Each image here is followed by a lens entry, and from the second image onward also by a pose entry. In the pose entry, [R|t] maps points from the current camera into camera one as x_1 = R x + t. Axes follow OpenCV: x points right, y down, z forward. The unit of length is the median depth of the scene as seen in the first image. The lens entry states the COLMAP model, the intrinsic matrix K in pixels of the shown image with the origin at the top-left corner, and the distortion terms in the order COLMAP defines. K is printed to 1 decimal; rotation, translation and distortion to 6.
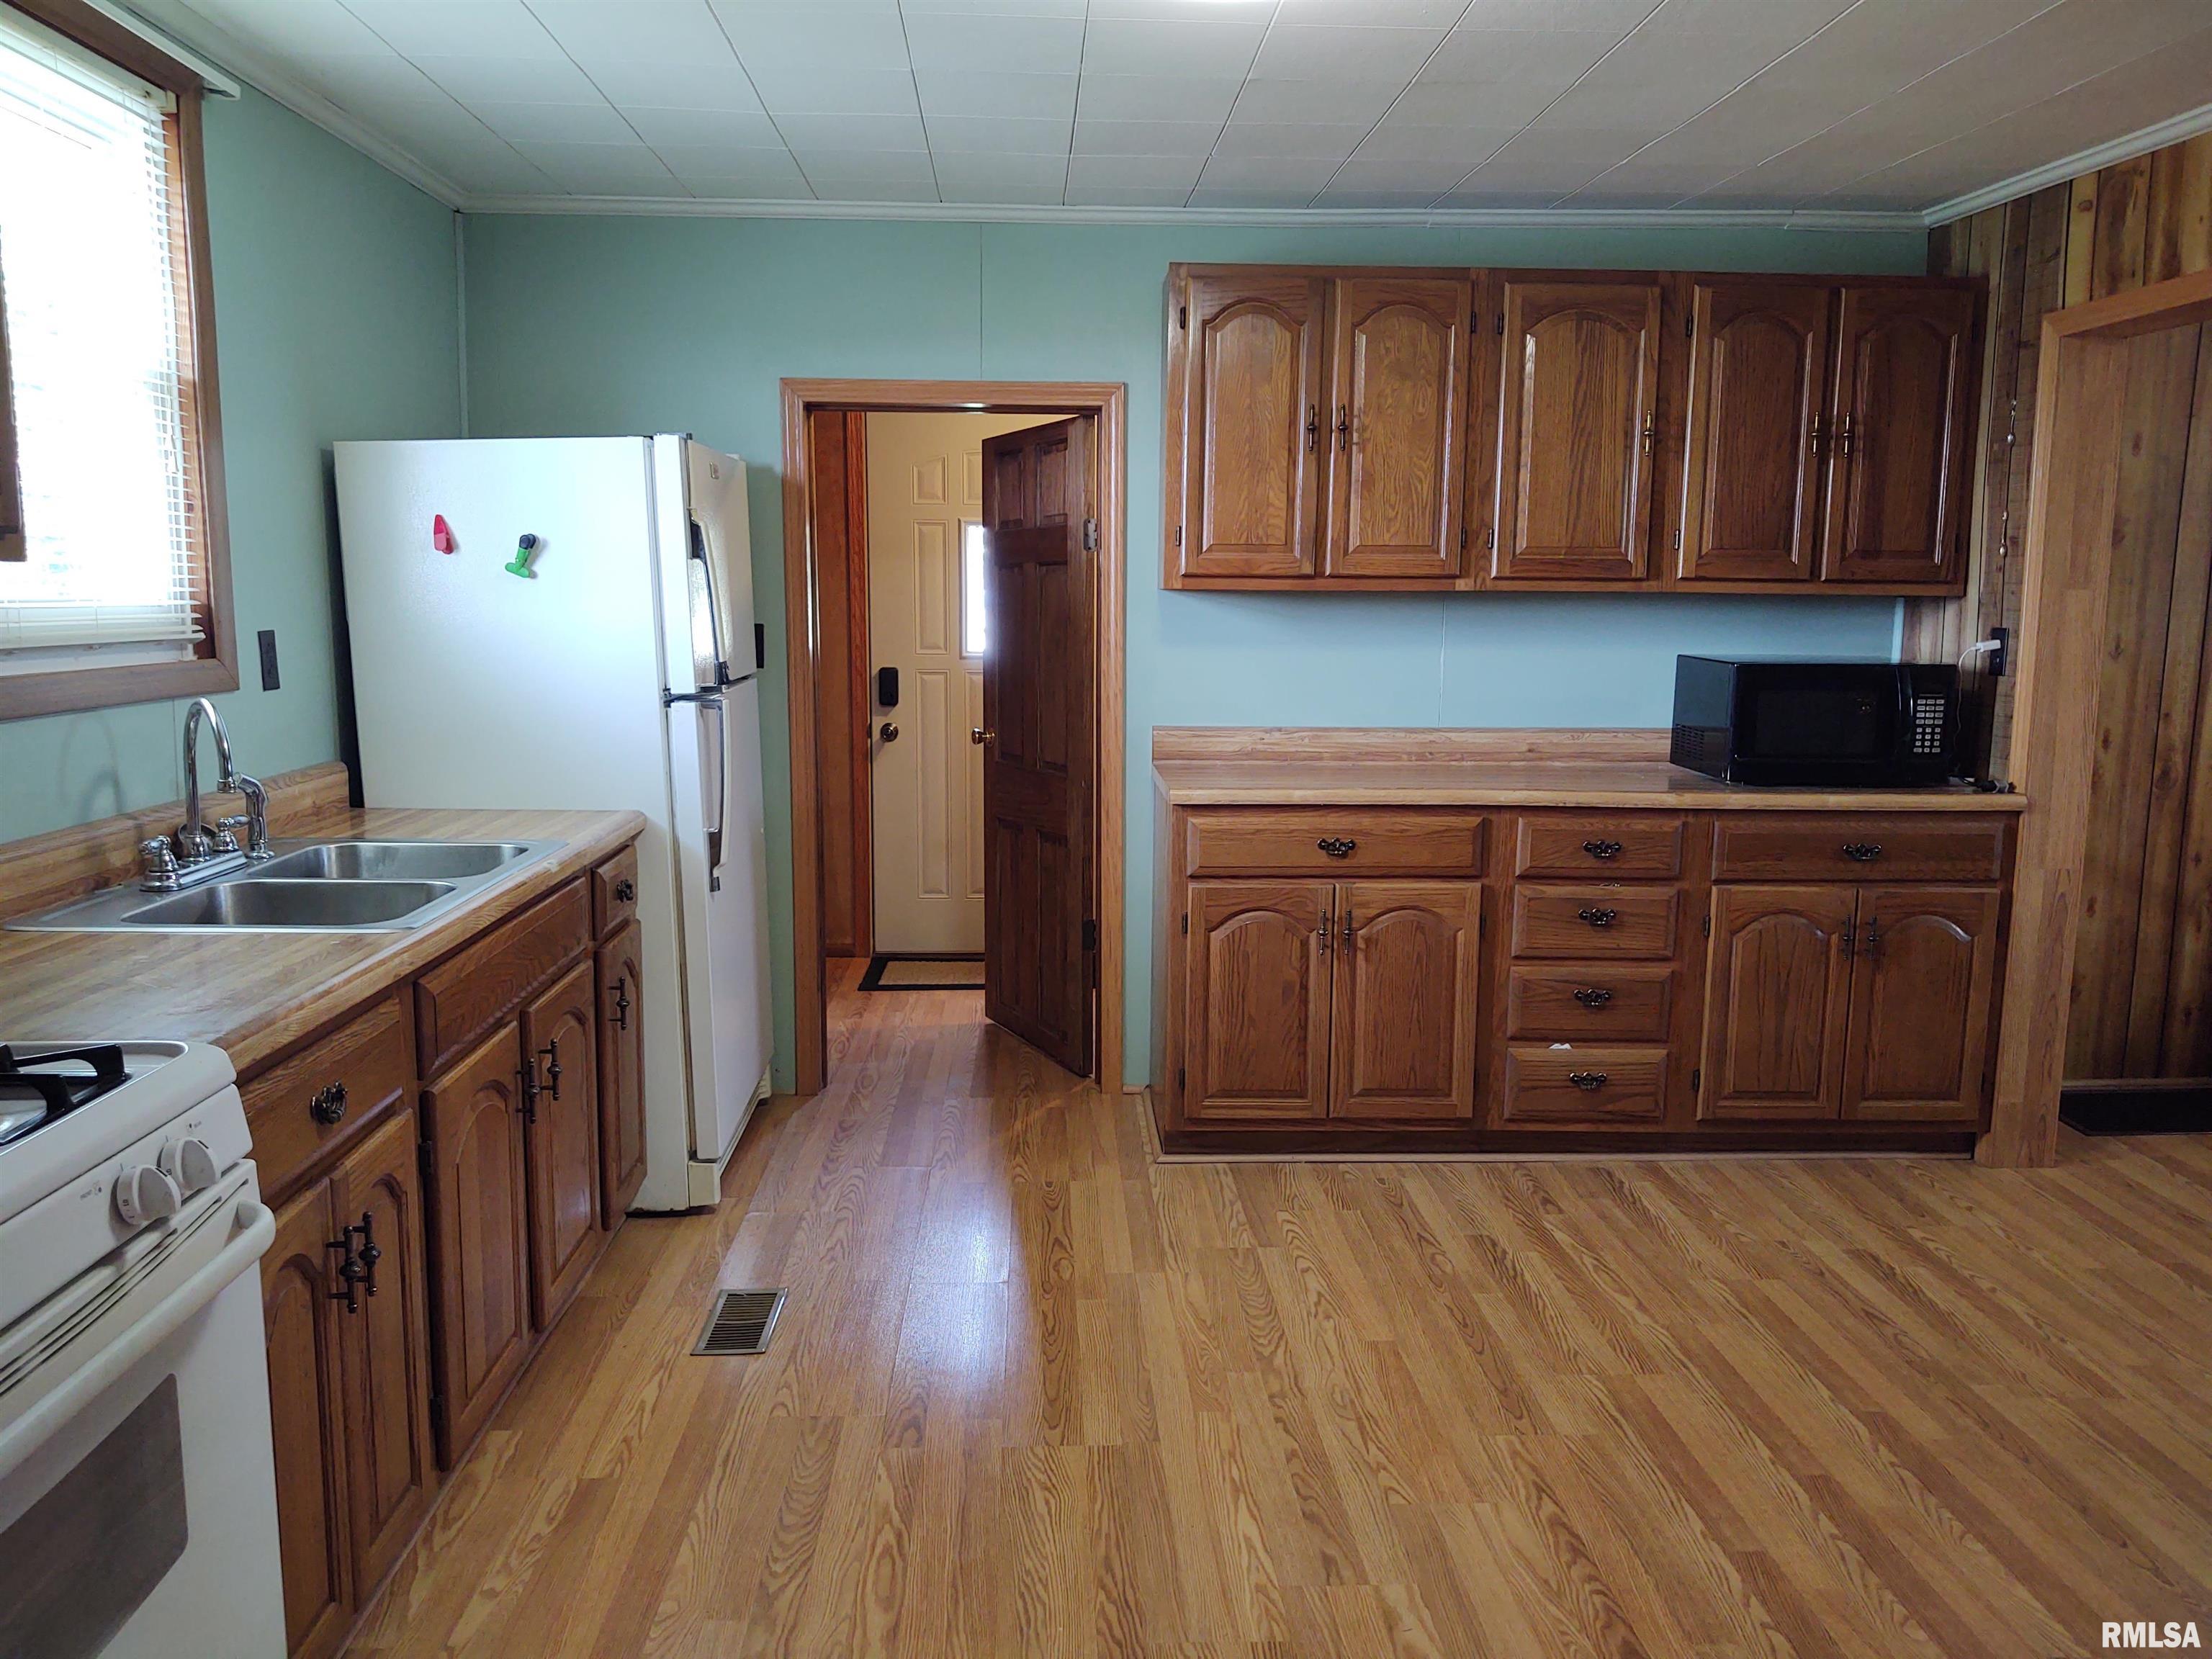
lens RADIAL K [[1690.0, 0, 1113.3], [0, 1690.0, 819.5], [0, 0, 1]] dist [0.039667, -0.059331]
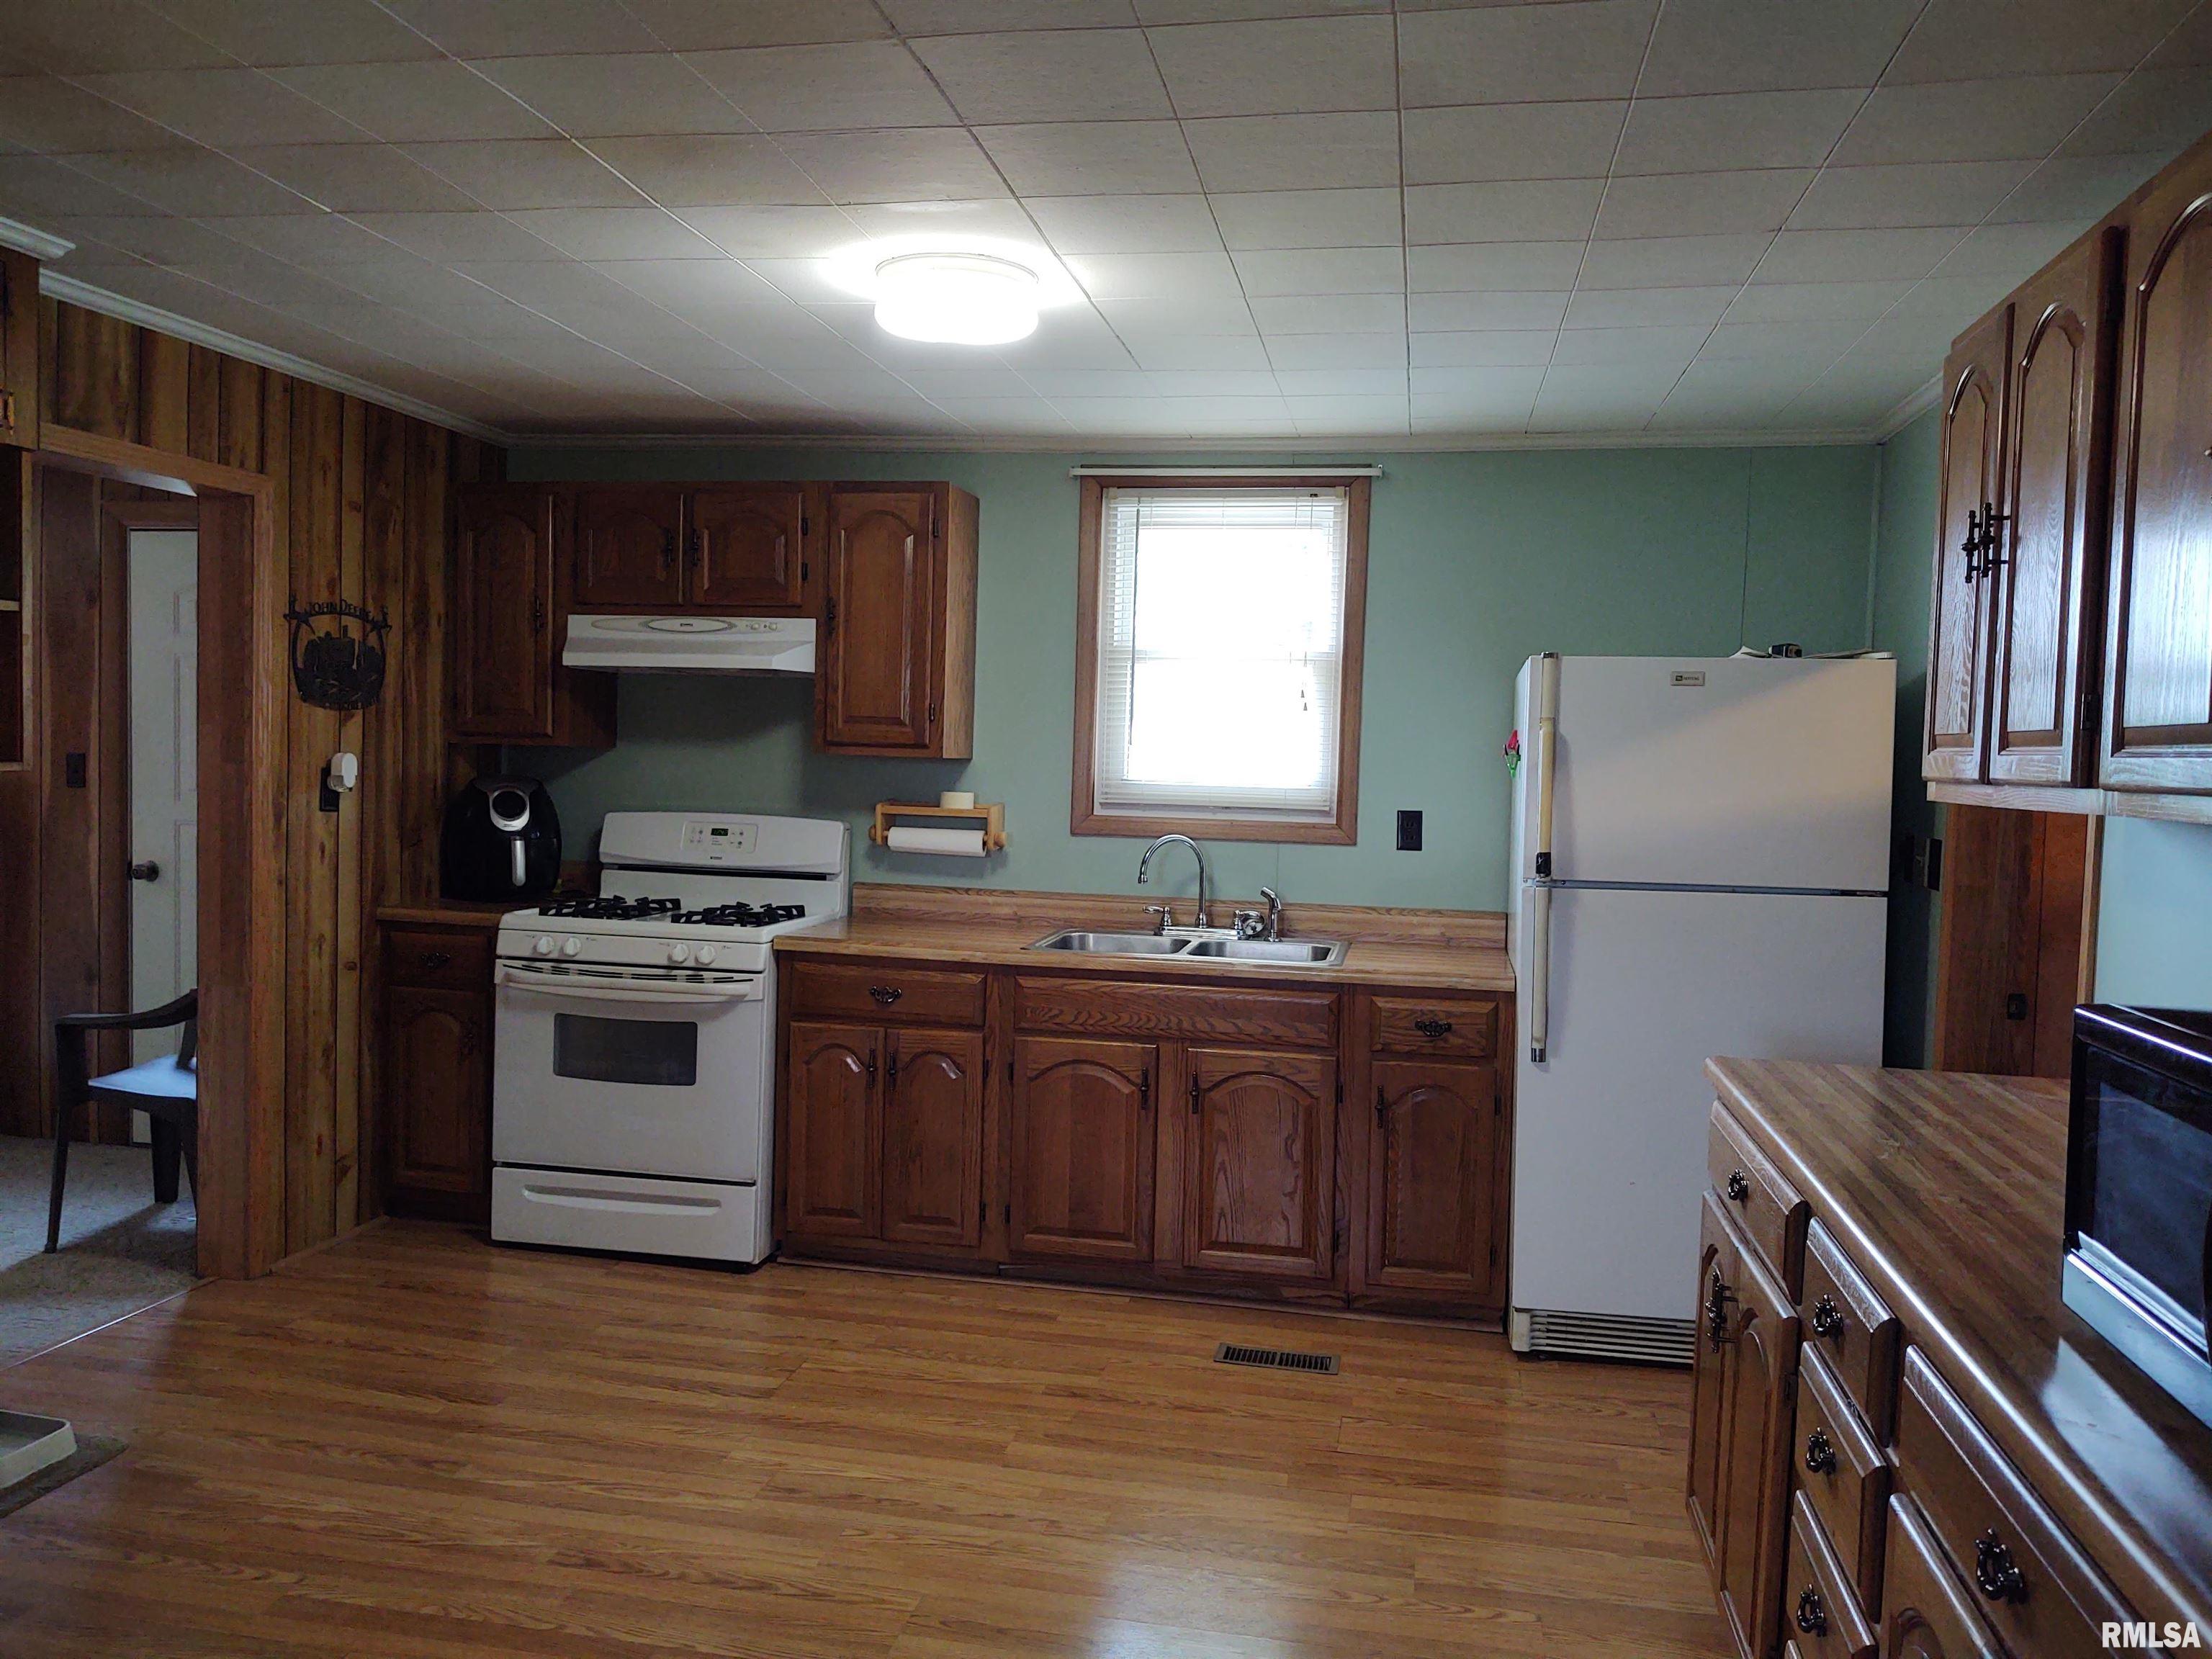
lens RADIAL K [[1690.0, 0, 1111.9], [0, 1690.0, 838.4], [0, 0, 1]] dist [0.039667, -0.059331]
pose [[-0.227029, 0.034127, -0.973290, 1.095977], [-0.168127, 0.983008, 0.073685, -0.166826], [0.959266, 0.180365, -0.217434, 1.170519]]
